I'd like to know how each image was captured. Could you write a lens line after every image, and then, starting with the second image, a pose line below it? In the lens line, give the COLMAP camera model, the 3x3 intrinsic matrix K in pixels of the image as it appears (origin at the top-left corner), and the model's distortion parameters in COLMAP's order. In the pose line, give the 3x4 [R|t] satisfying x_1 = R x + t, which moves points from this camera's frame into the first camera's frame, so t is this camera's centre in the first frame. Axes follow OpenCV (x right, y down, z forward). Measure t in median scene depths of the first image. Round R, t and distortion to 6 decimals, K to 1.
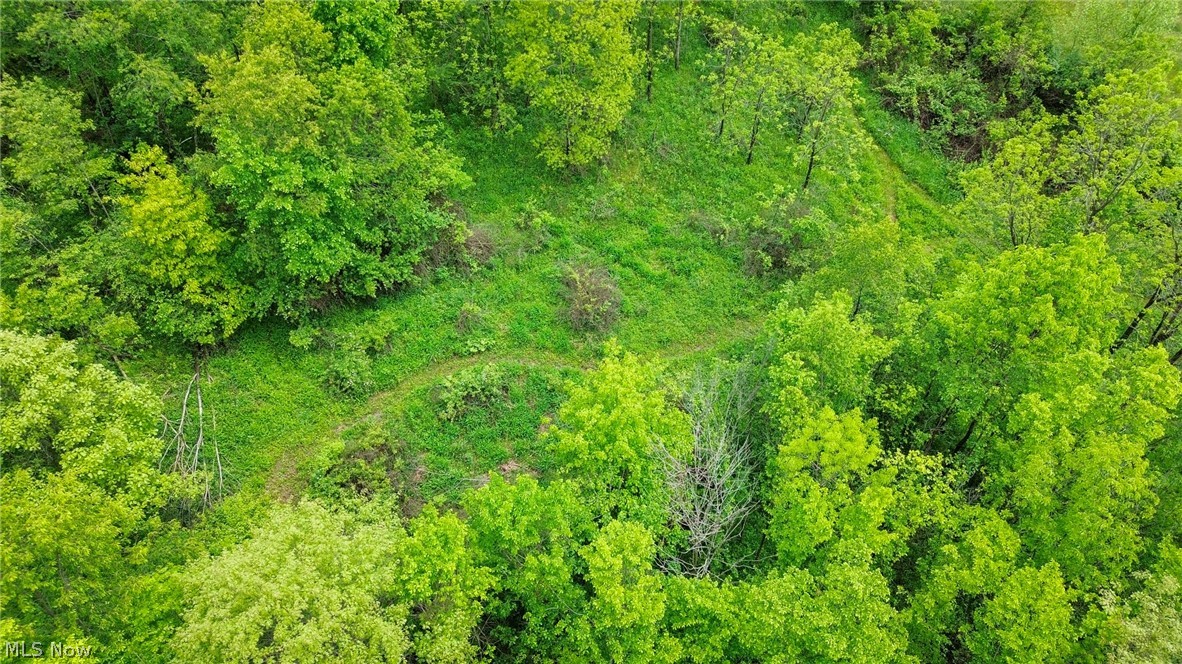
lens RADIAL K [[833.2, 0, 591.0], [0, 833.2, 332.0], [0, 0, 1]] dist [0.066745, -0.003017]
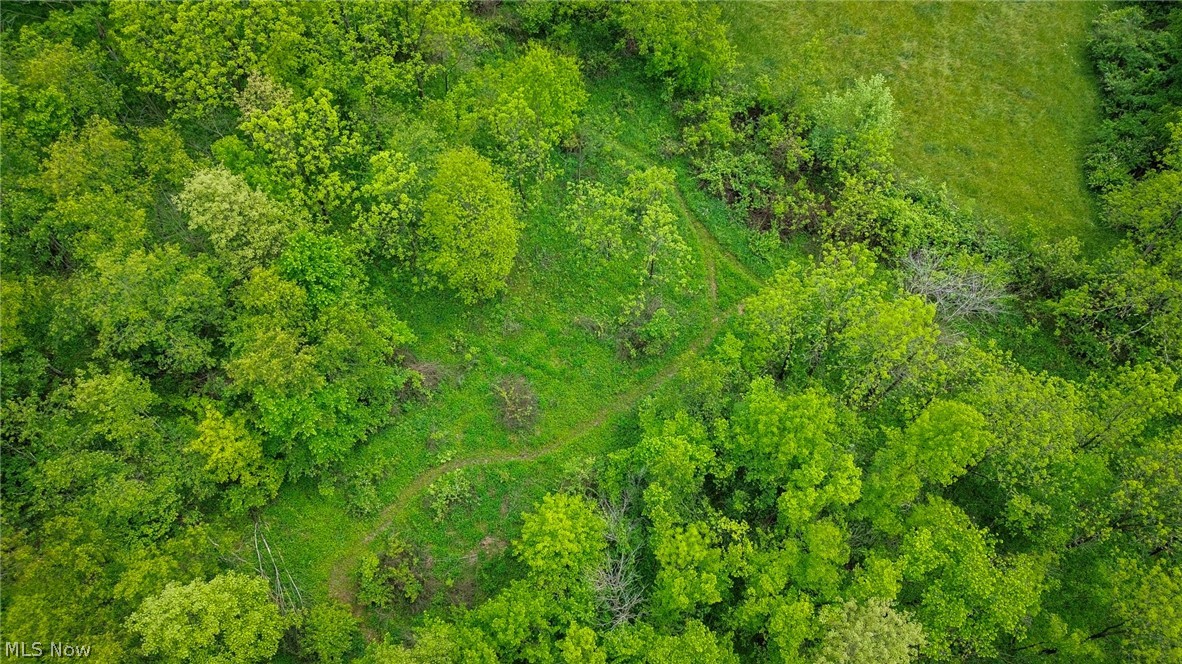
lens RADIAL K [[833.2, 0, 591.0], [0, 833.2, 332.0], [0, 0, 1]] dist [0.066745, -0.003017]
pose [[0.977211, -0.181907, 0.109401, -0.008769], [0.153947, 0.962178, 0.224753, -0.432149], [-0.146148, -0.202789, 0.968255, -0.349868]]
